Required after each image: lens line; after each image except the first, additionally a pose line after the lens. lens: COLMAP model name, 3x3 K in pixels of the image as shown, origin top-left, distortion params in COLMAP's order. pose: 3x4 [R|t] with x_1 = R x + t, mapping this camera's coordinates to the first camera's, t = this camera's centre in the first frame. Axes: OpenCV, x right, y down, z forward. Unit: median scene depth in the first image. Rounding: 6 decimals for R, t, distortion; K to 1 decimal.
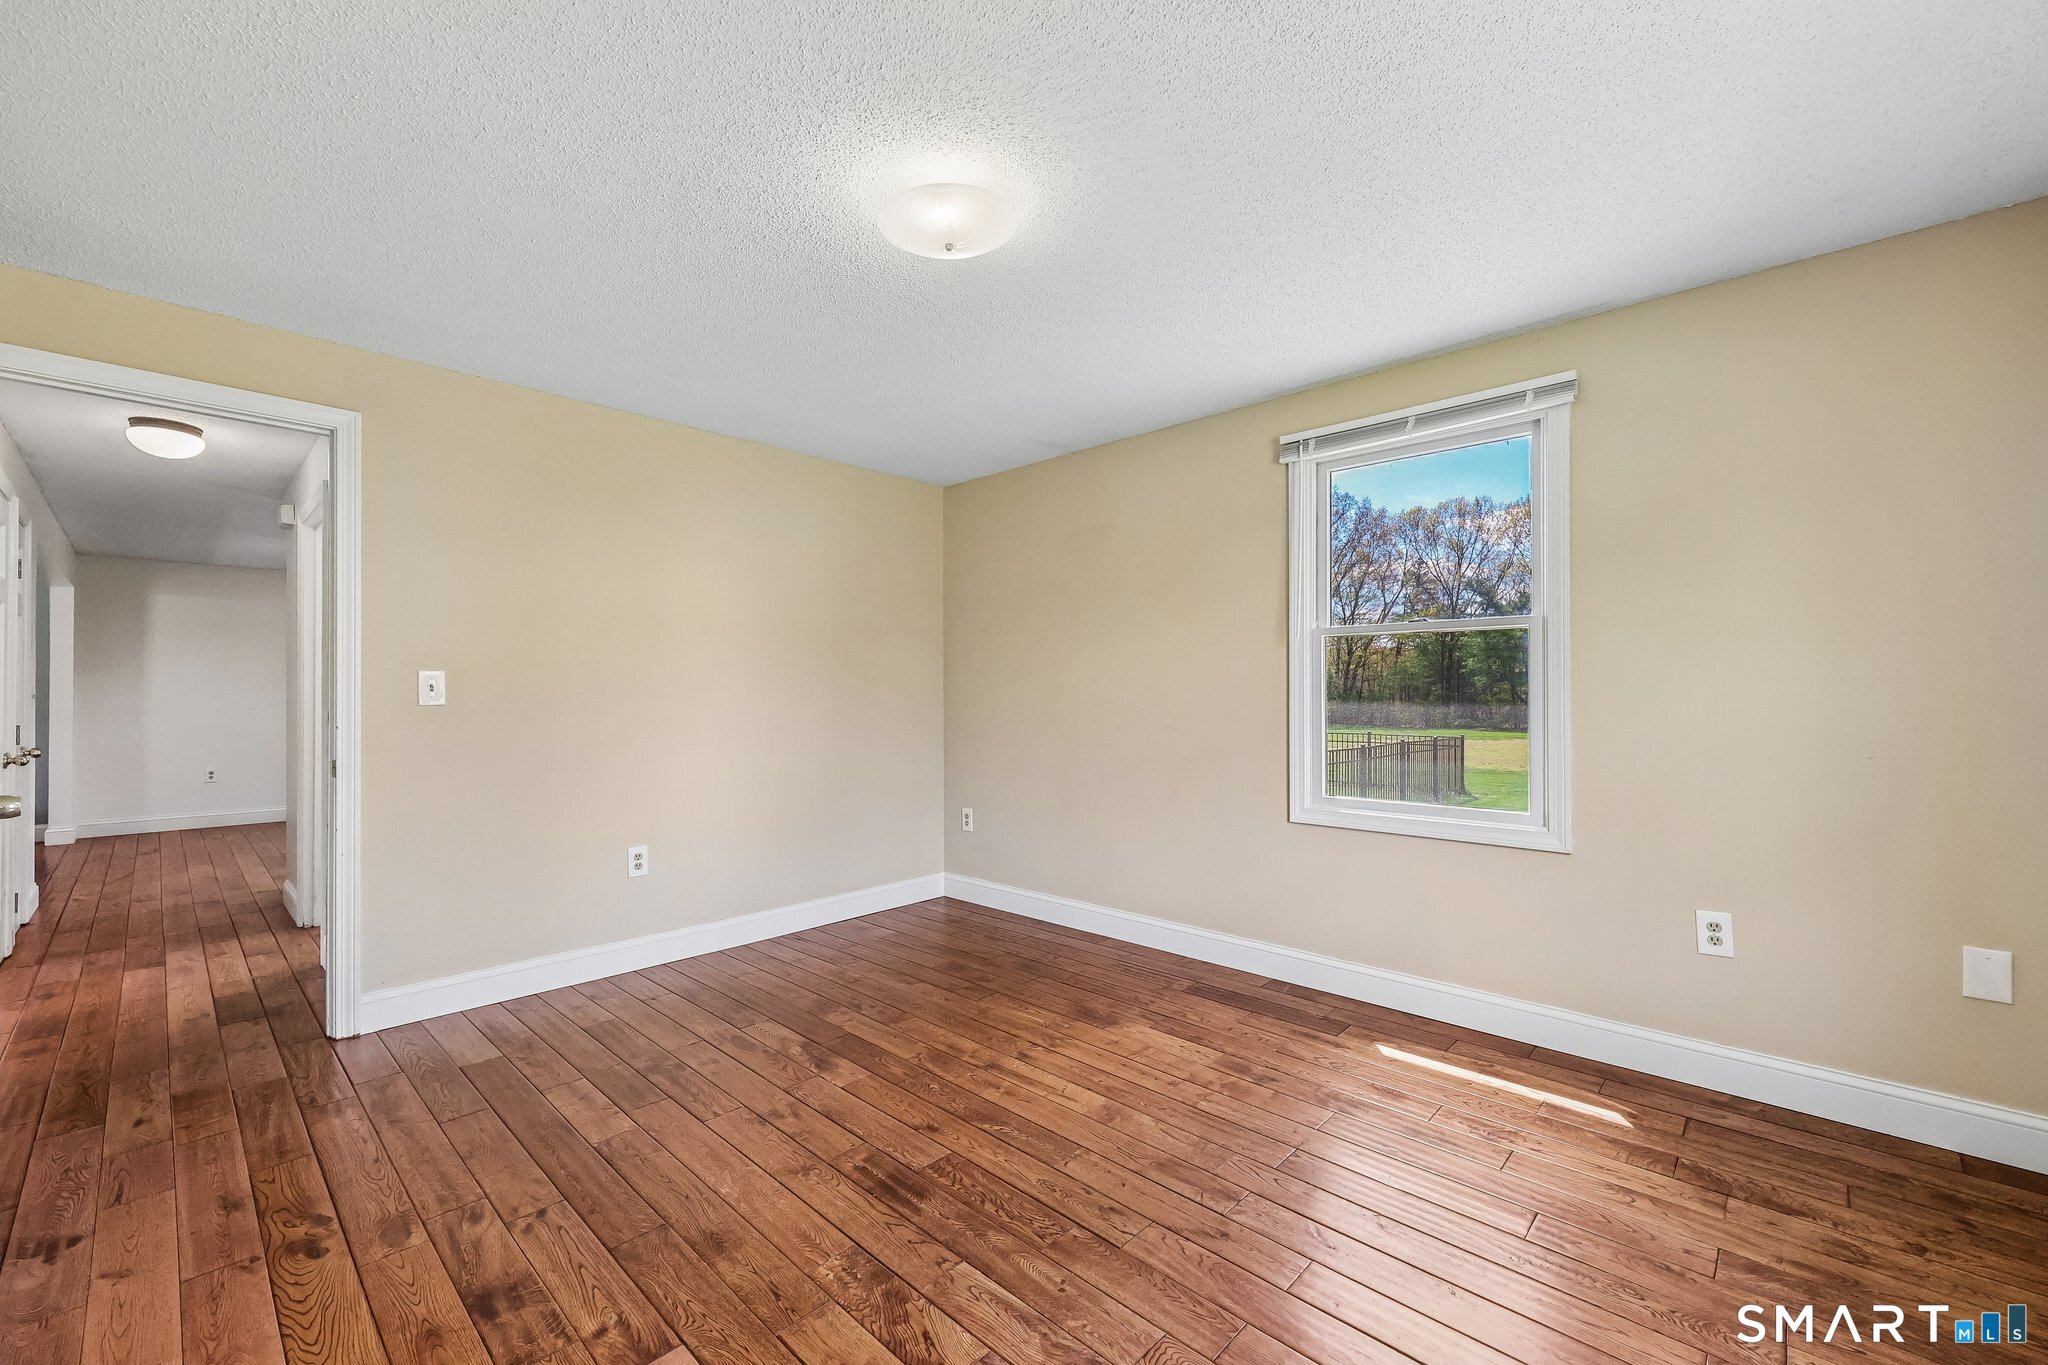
lens RADIAL K [[825.1, 0, 1020.1], [0, 825.1, 685.2], [0, 0, 1]] dist [-0.000635, 0.000793]
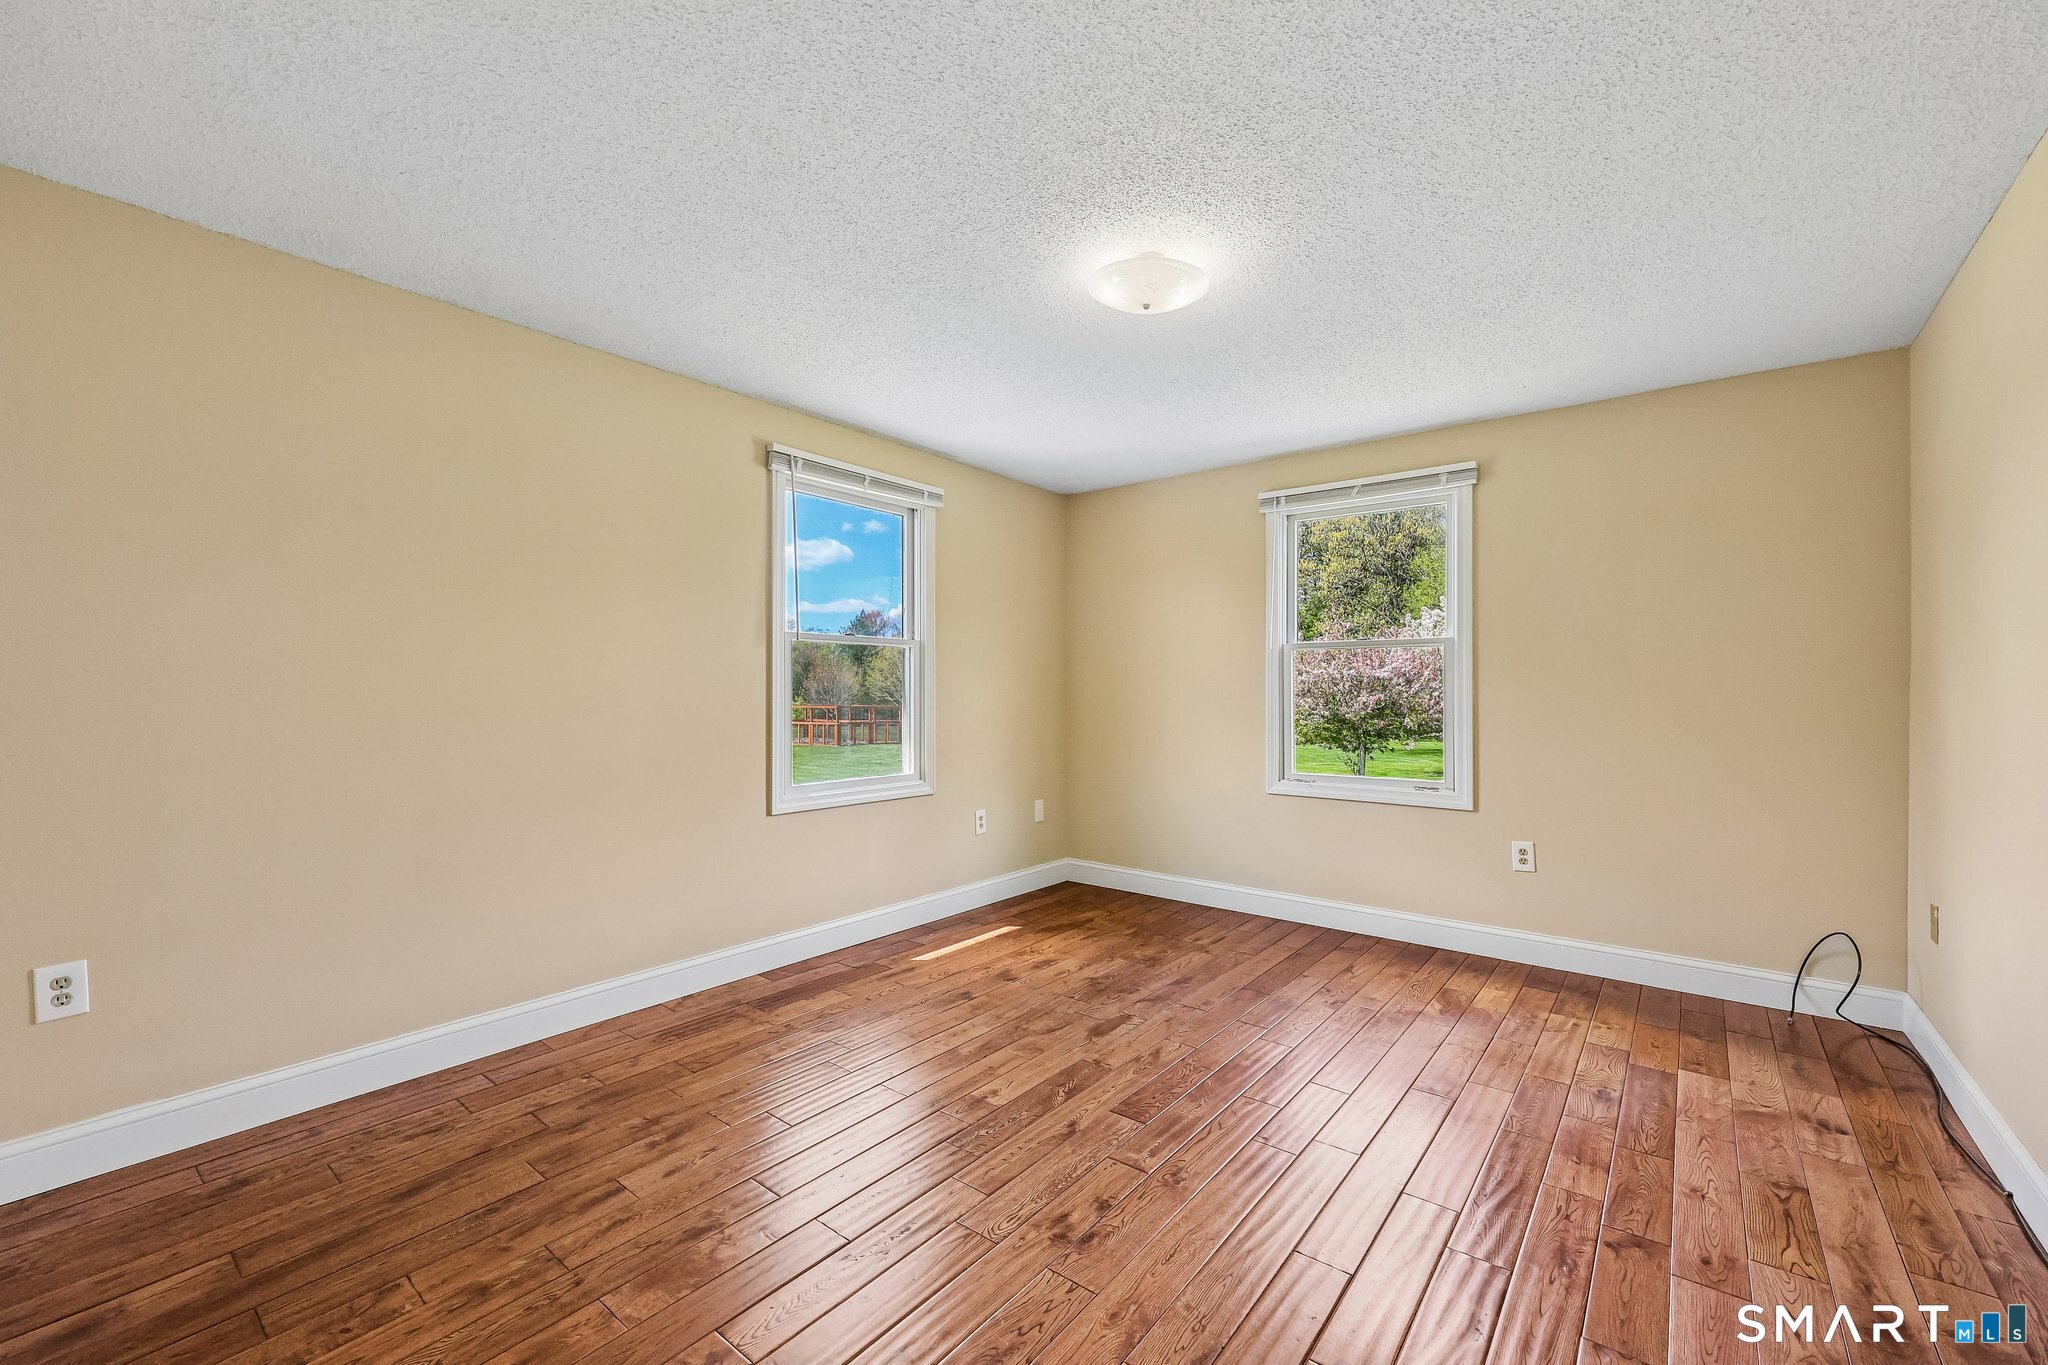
lens RADIAL K [[825.1, 0, 1019.7], [0, 825.1, 689.8], [0, 0, 1]] dist [-0.000635, 0.000793]
pose [[-0.072452, 0.011557, 0.997305, -0.906651], [-0.000685, 0.999932, -0.011638, 0.024504], [-0.997372, -0.001527, -0.072439, 0.943924]]
